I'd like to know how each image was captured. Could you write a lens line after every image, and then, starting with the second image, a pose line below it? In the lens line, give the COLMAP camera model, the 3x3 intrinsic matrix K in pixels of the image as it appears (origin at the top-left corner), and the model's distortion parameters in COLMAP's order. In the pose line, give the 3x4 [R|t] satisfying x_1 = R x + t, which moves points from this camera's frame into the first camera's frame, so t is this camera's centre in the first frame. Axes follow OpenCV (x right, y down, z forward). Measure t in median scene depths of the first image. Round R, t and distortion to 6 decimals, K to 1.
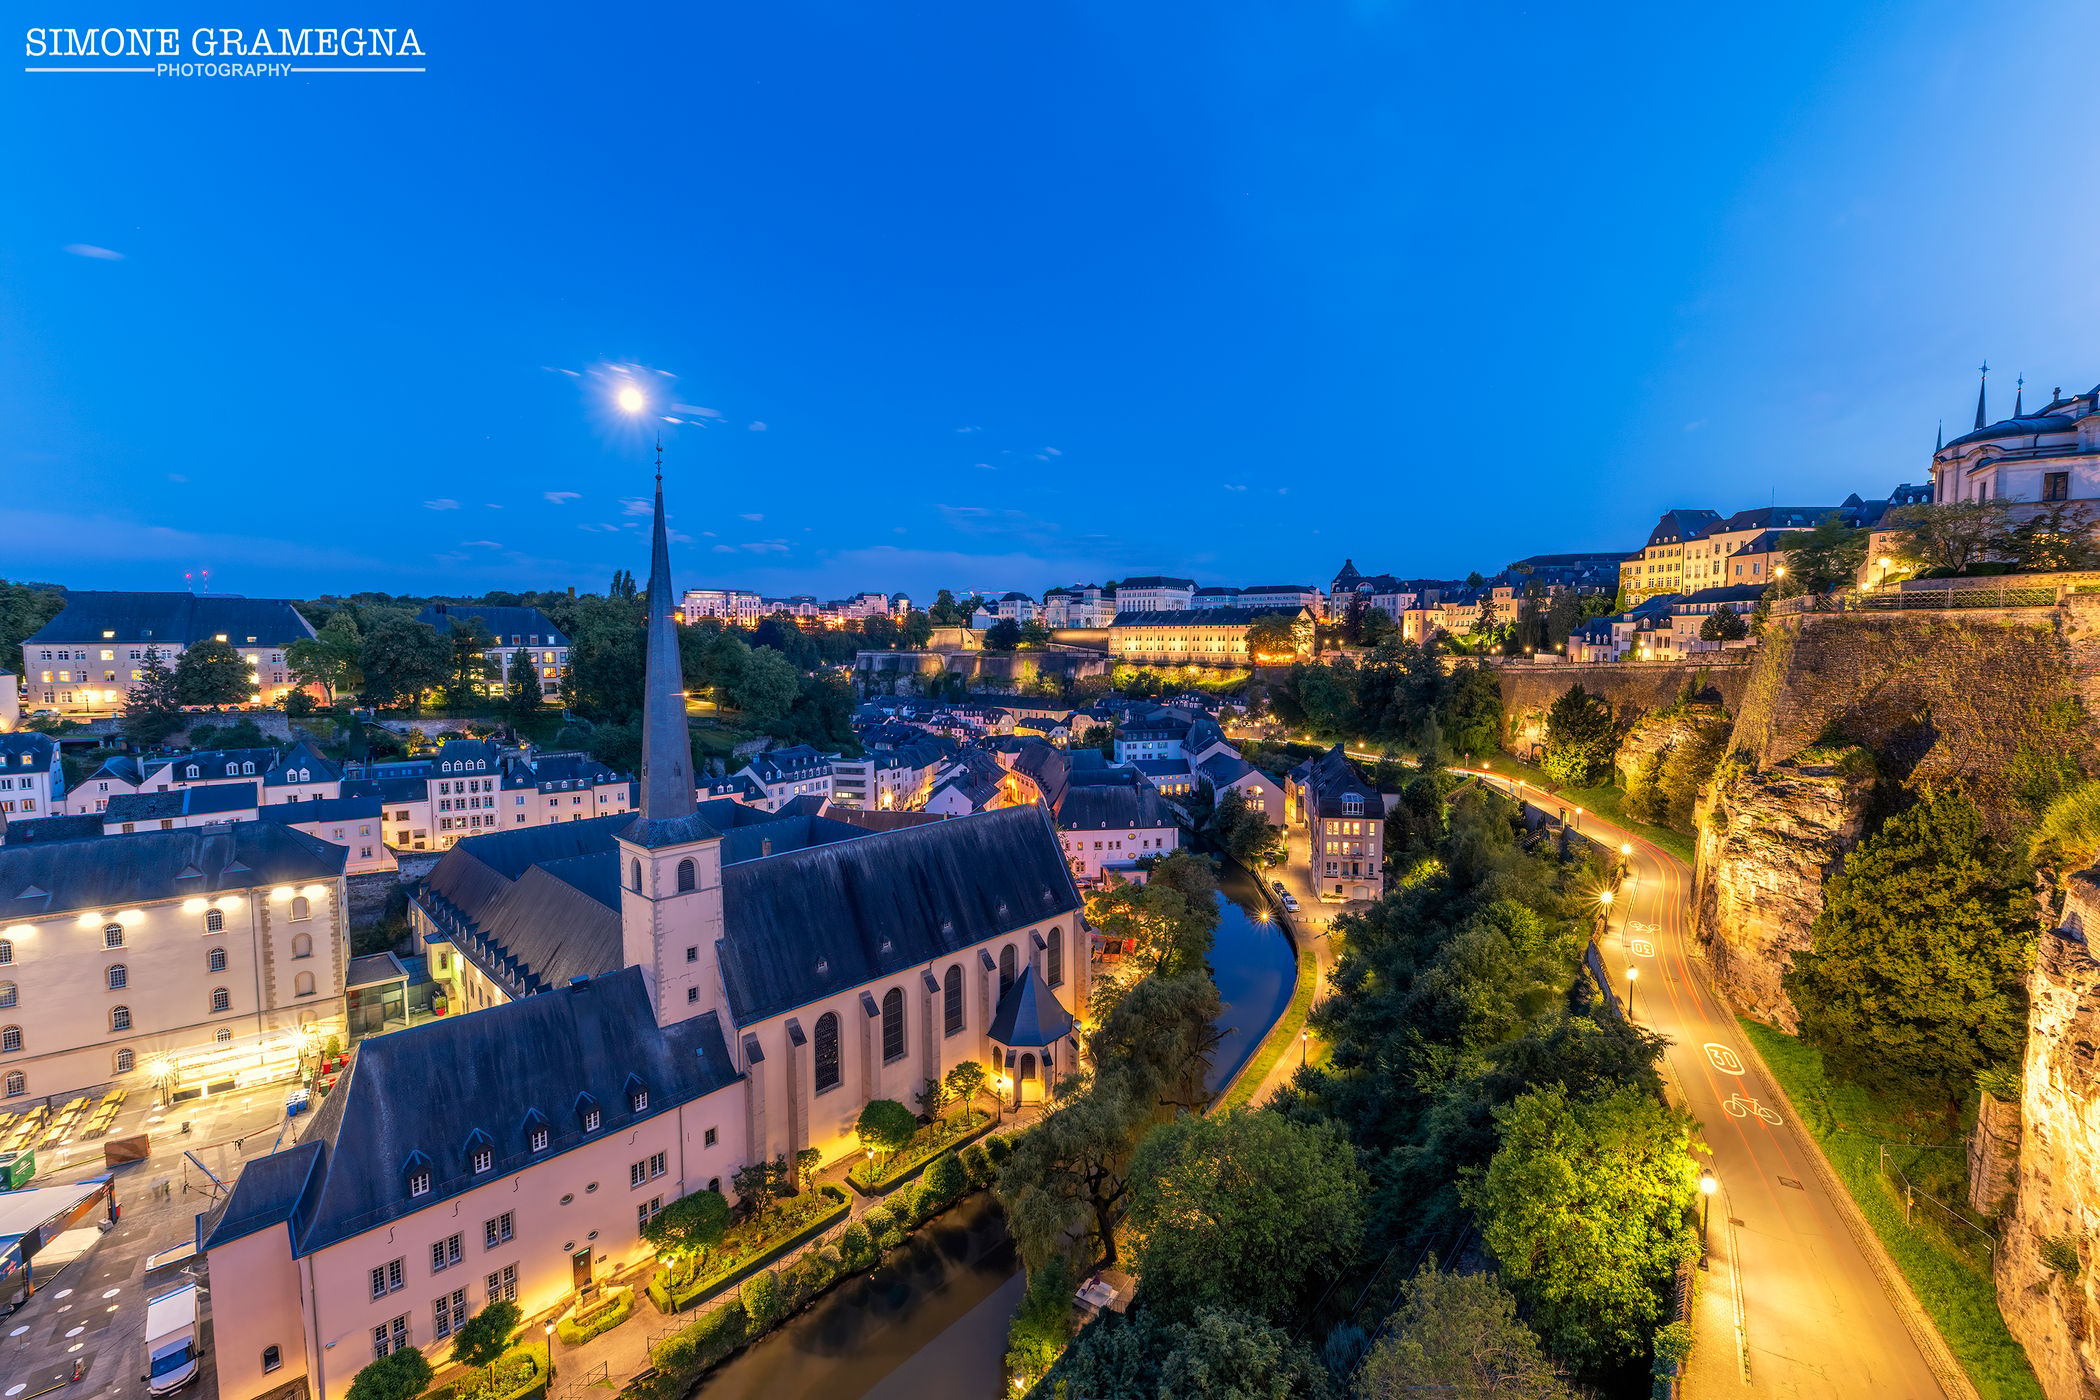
lens RADIAL K [[851.8, 0, 1053.8], [0, 851.8, 698.2], [0, 0, 1]] dist [0.008966, 0.000049]
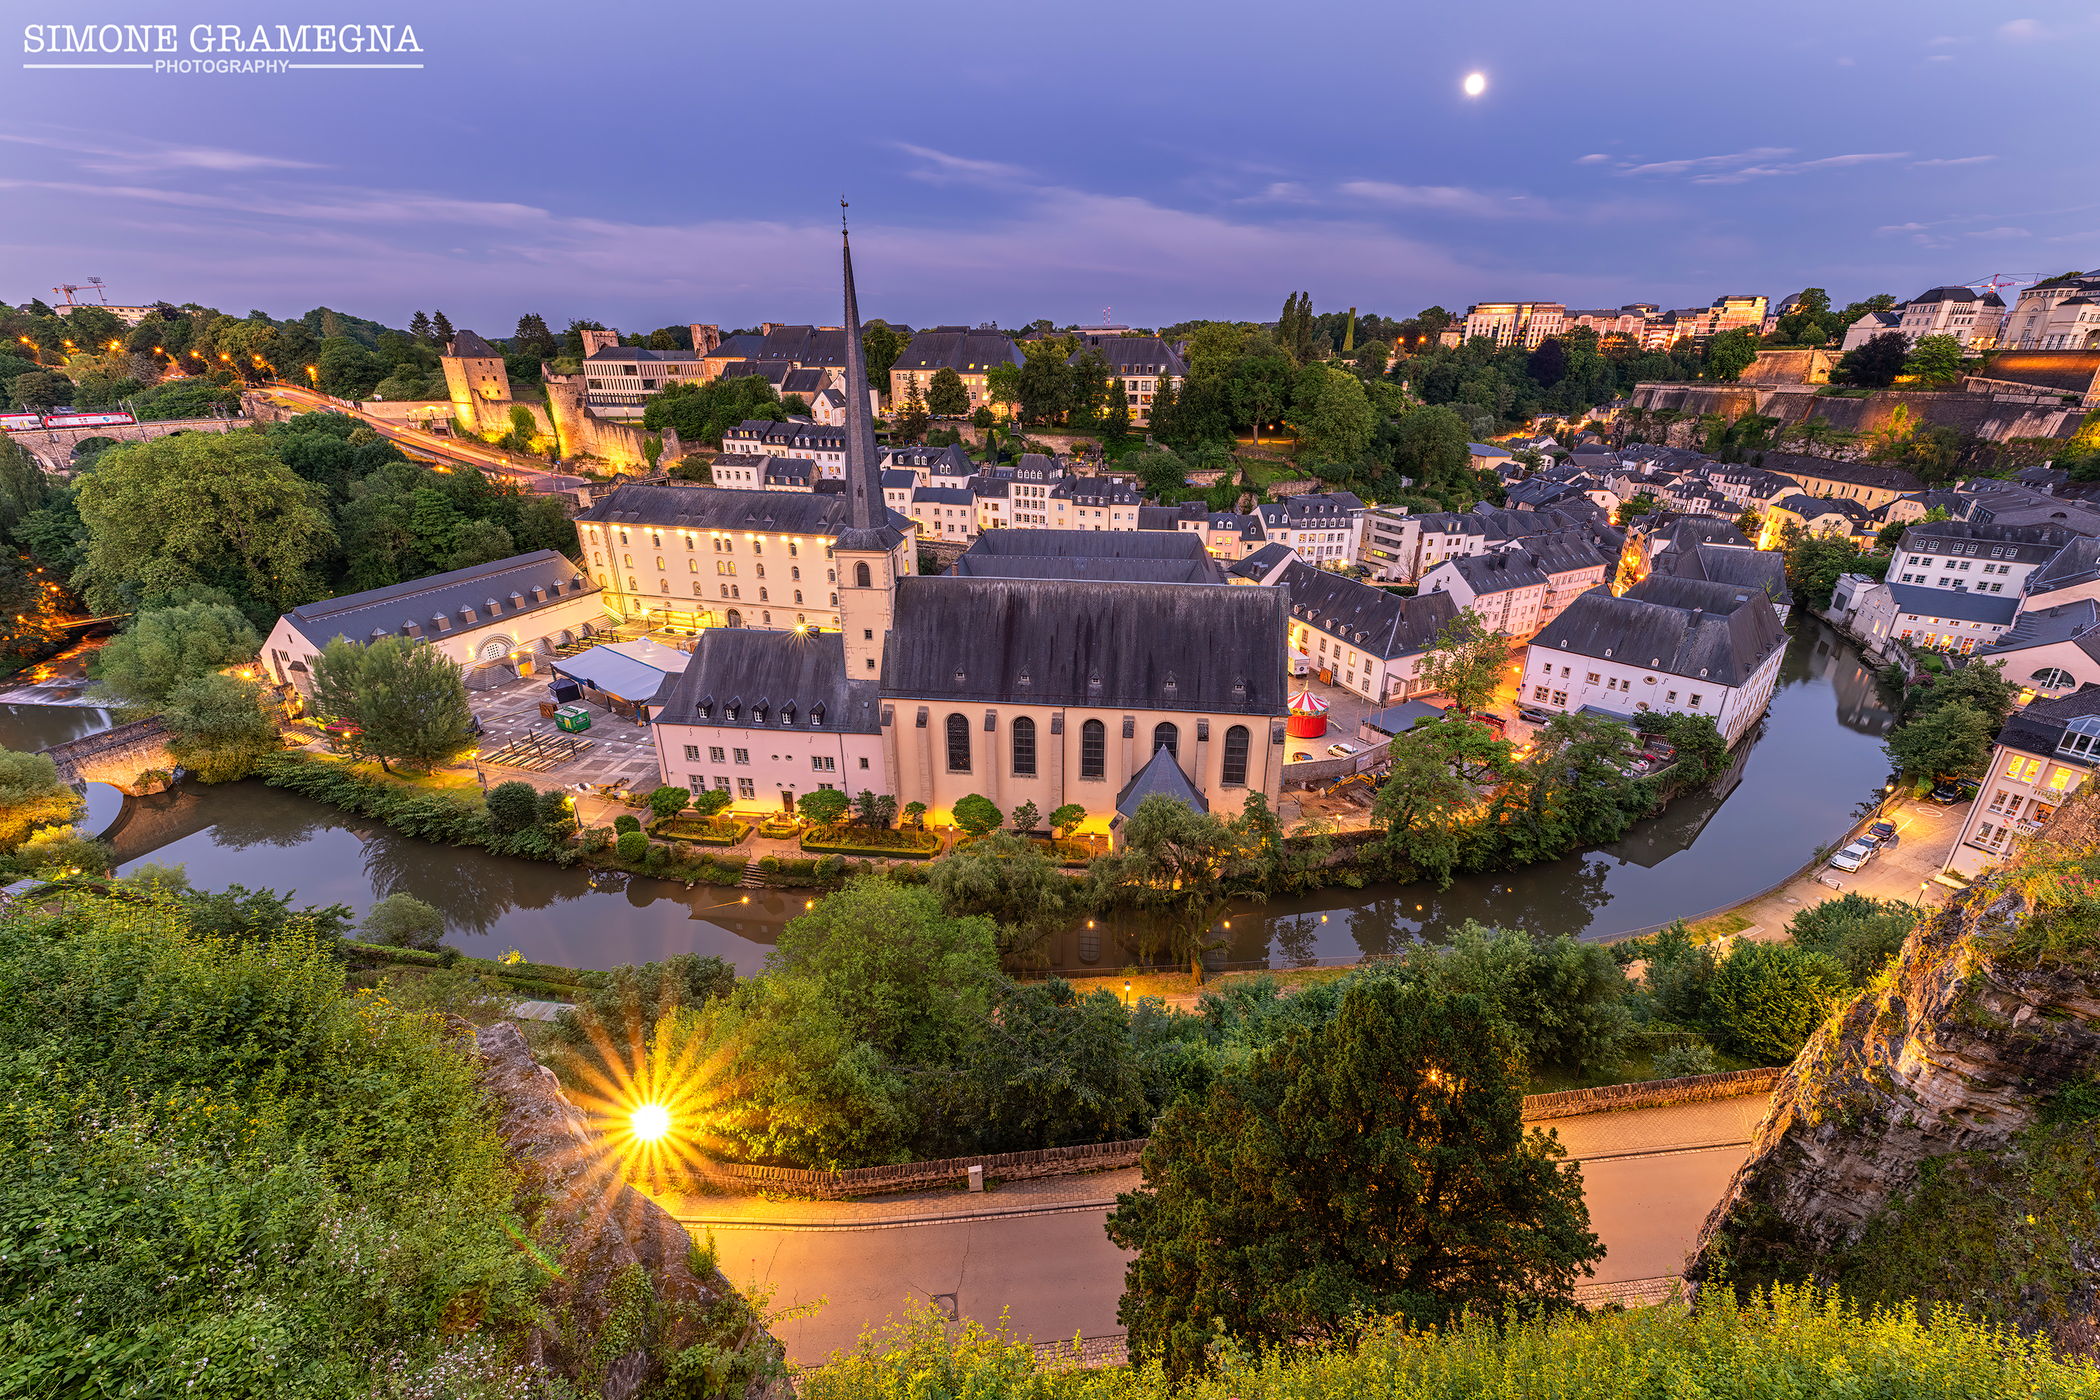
lens RADIAL K [[851.8, 0, 1031.3], [0, 851.8, 697.5], [0, 0, 1]] dist [0.008966, 0.000049]
pose [[0.596976, 0.302011, -0.743242, 0.355706], [-0.062748, 0.941176, 0.332040, -0.031417], [0.799801, -0.151583, 0.580810, 0.196730]]
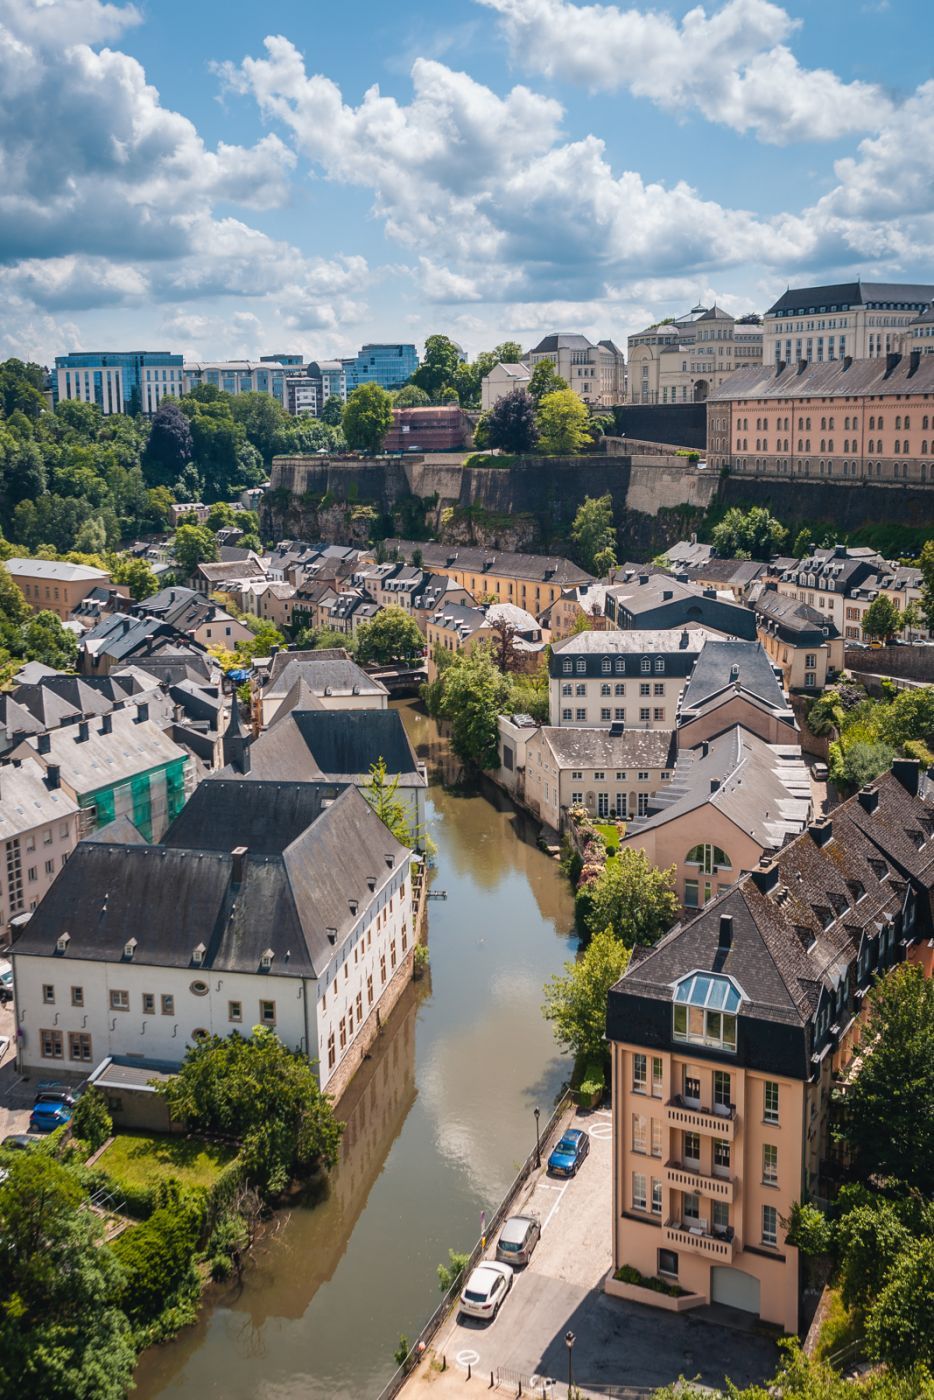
lens RADIAL K [[1419.0, 0, 259.7], [0, 1419.0, 630.7], [0, 0, 1]] dist [0.012347, 0.000000]
pose [[0.914329, 0.030570, -0.403816, 0.421462], [0.002772, 0.996651, 0.081726, -0.061222], [0.404962, -0.075844, 0.911182, 0.484383]]
